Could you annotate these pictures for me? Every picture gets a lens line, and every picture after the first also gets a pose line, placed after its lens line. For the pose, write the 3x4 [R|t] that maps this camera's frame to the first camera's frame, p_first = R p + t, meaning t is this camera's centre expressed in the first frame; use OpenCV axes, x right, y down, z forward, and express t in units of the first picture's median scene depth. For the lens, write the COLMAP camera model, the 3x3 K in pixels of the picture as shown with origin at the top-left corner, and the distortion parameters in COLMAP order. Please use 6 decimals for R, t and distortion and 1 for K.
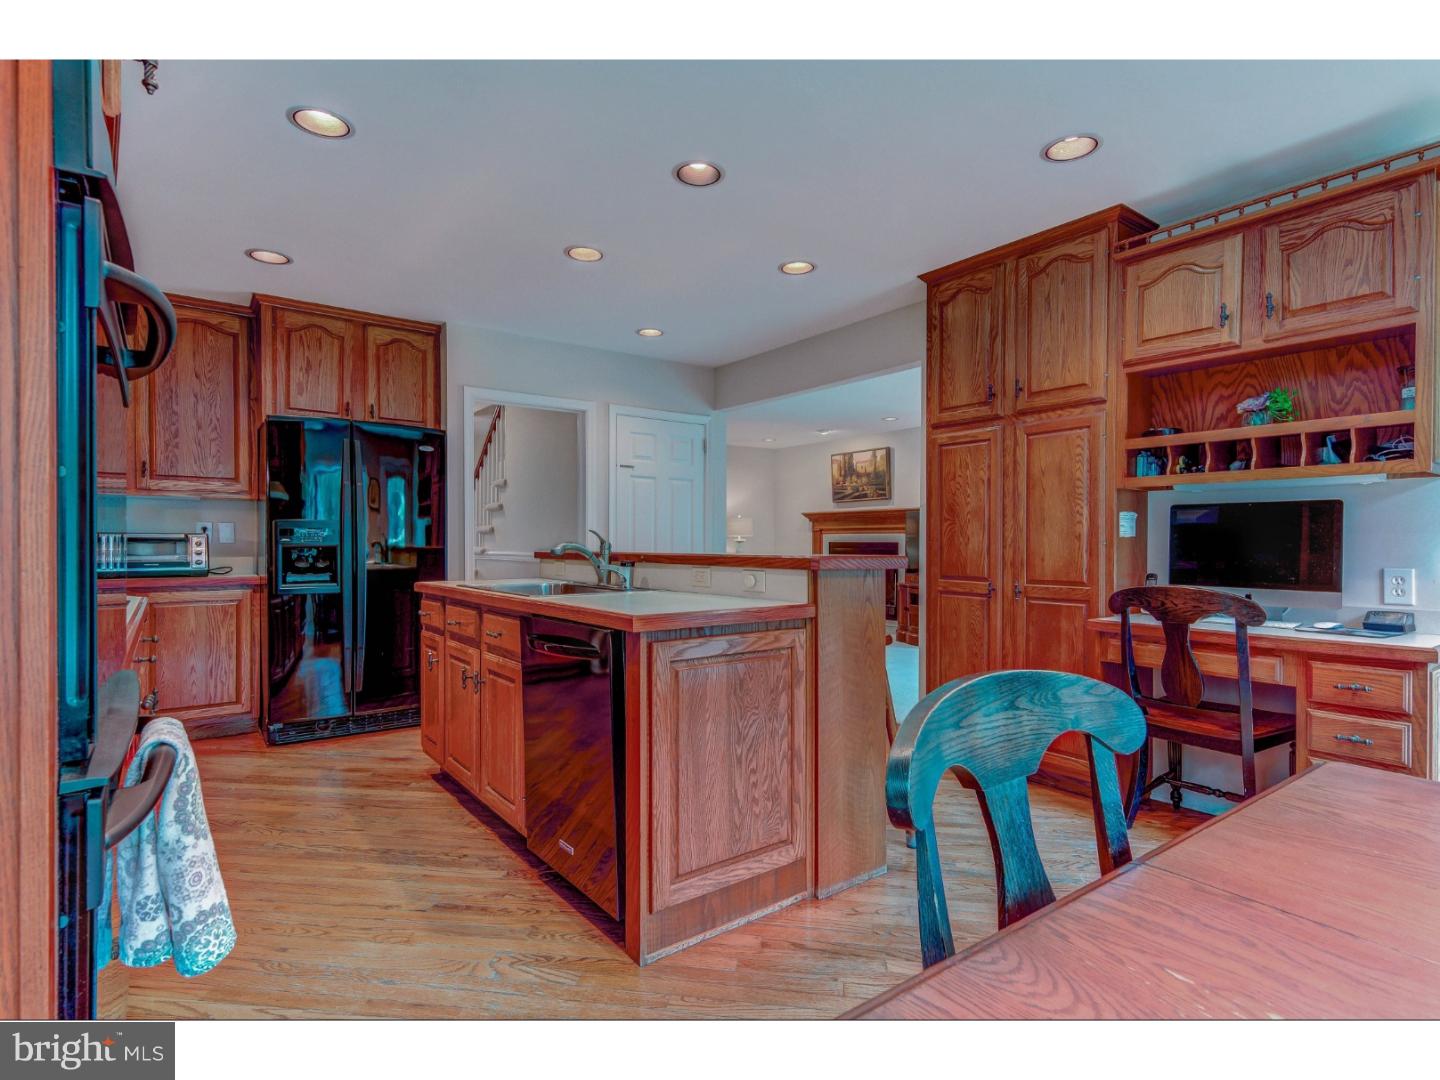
lens RADIAL K [[730.0, 0, 720.0], [0, 730.0, 545.3], [0, 0, 1]] dist [0.010395, -0.000802]
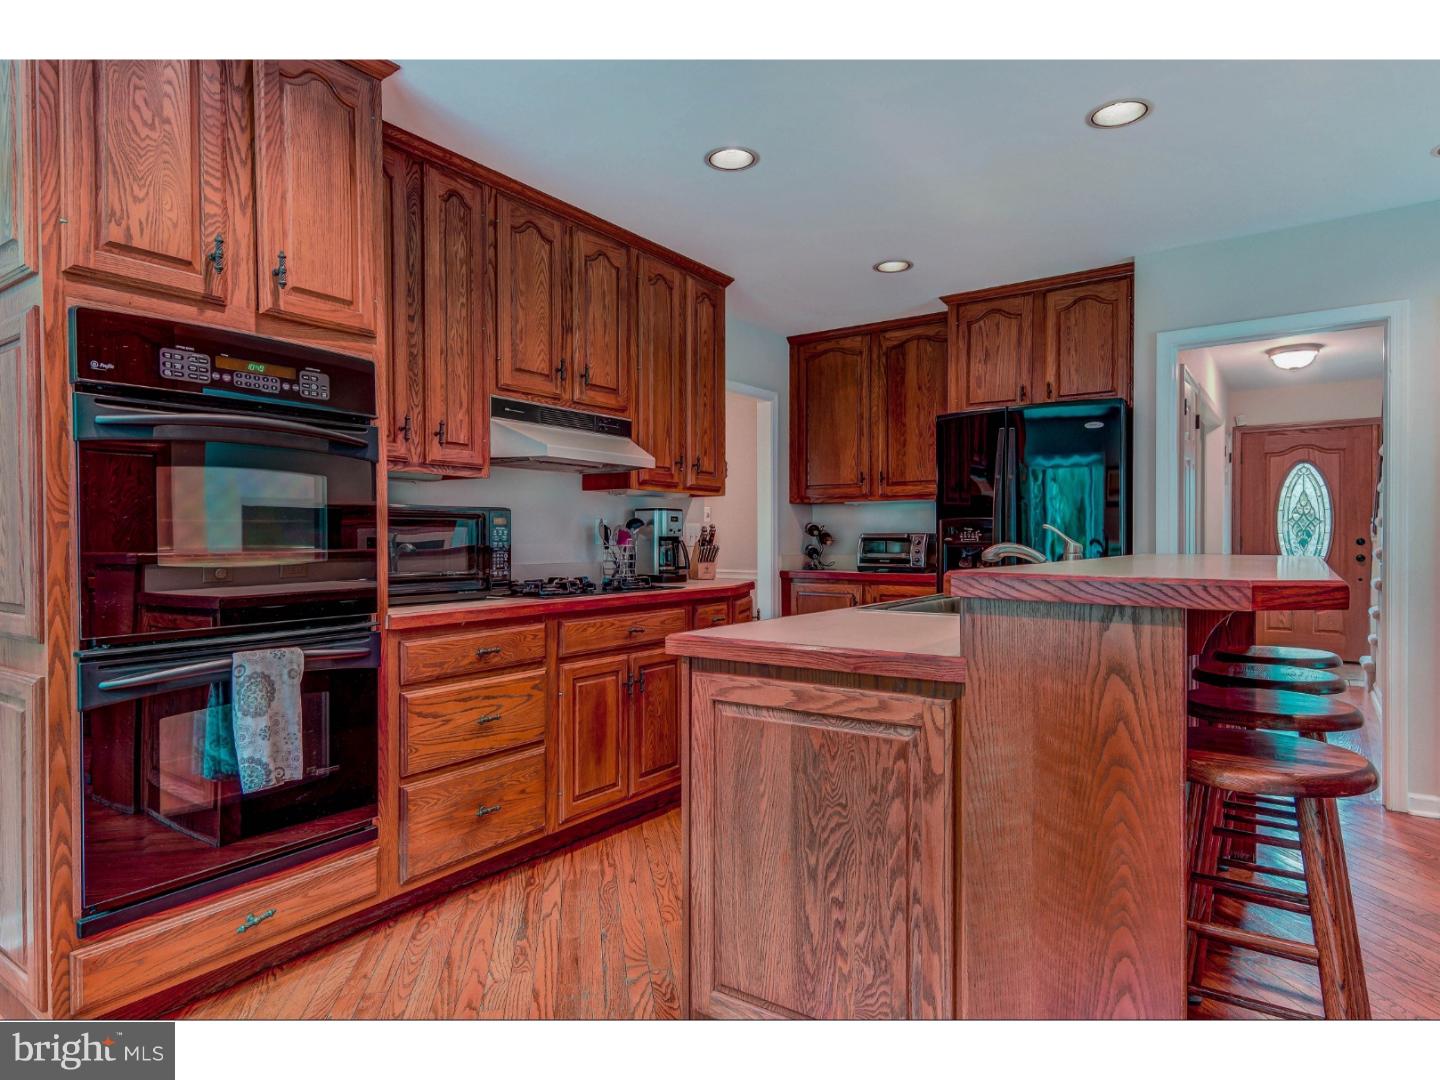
lens RADIAL K [[831.9, 0, 719.4], [0, 831.9, 539.4], [0, 0, 1]] dist [0.007175, 0.000361]
pose [[0.310374, -0.002029, -0.950612, 0.368920], [-0.001469, 0.999996, -0.002614, -0.003859], [0.950613, 0.002208, 0.310370, 0.351000]]
